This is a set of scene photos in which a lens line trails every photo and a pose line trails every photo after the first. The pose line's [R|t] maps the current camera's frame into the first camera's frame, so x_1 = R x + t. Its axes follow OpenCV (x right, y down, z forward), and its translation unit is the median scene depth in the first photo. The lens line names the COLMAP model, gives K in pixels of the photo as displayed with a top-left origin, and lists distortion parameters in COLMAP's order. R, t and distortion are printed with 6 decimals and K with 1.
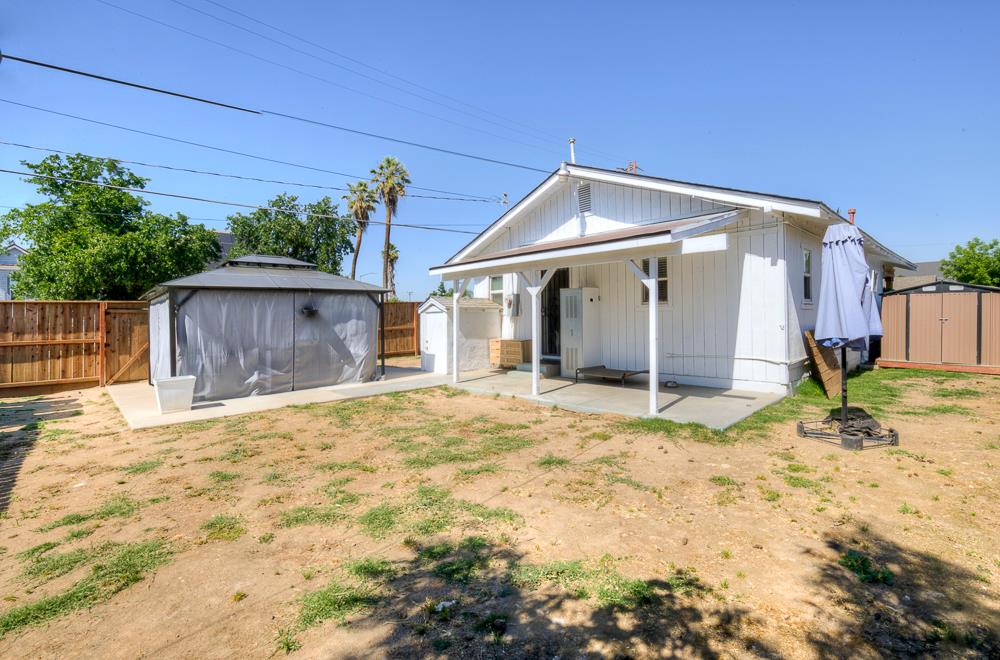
lens RADIAL K [[431.8, 0, 500.0], [0, 431.8, 330.0], [0, 0, 1]] dist [-0.001057, 0.000007]
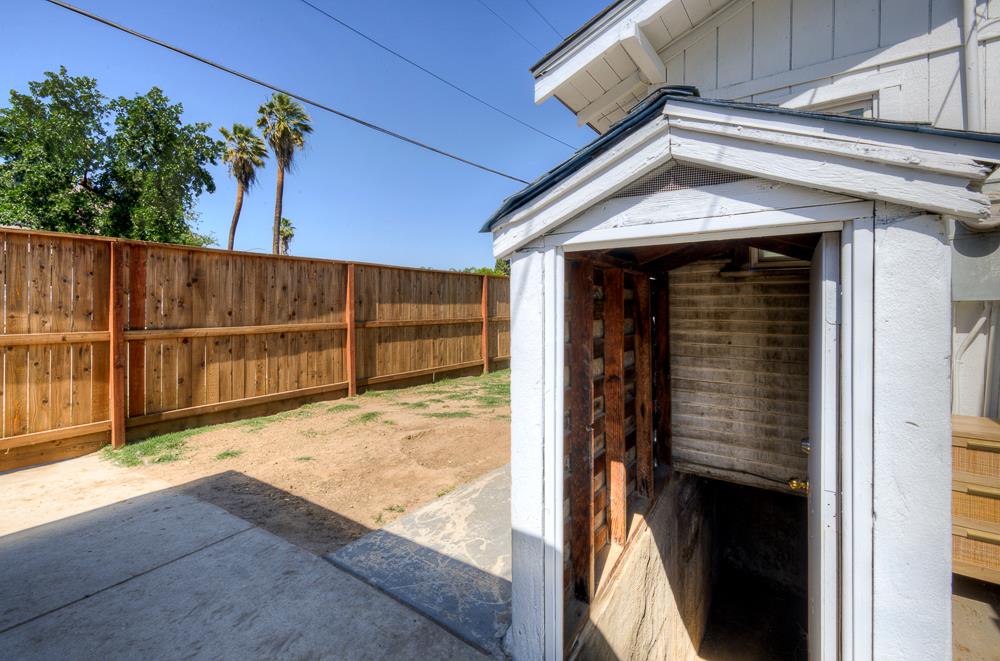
lens RADIAL K [[441.8, 0, 500.0], [0, 441.8, 305.0], [0, 0, 1]] dist [0.001712, 0.000247]
pose [[0.978682, -0.005181, 0.205316, -0.042291], [0.010572, 0.999627, -0.025166, -0.003958], [-0.205109, 0.026800, 0.978372, 0.168434]]
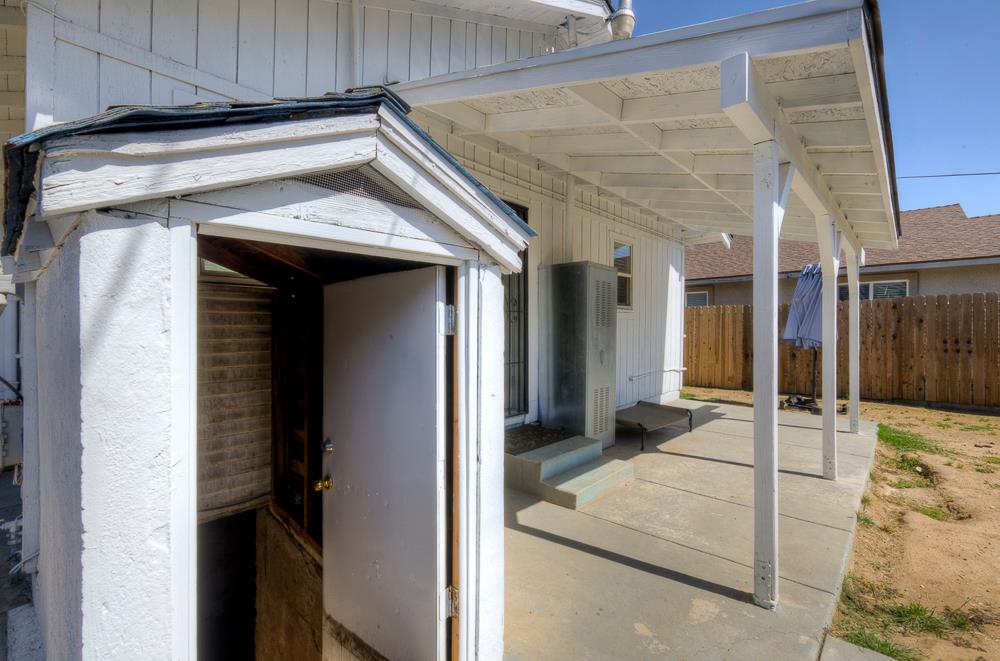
lens RADIAL K [[443.5, 0, 500.0], [0, 443.5, 330.5], [0, 0, 1]] dist [-0.000069, -0.000006]
pose [[-0.076529, -0.018793, 0.996890, -0.063743], [0.027351, 0.999407, 0.020940, -0.004505], [-0.996692, 0.028868, -0.075970, 0.207907]]
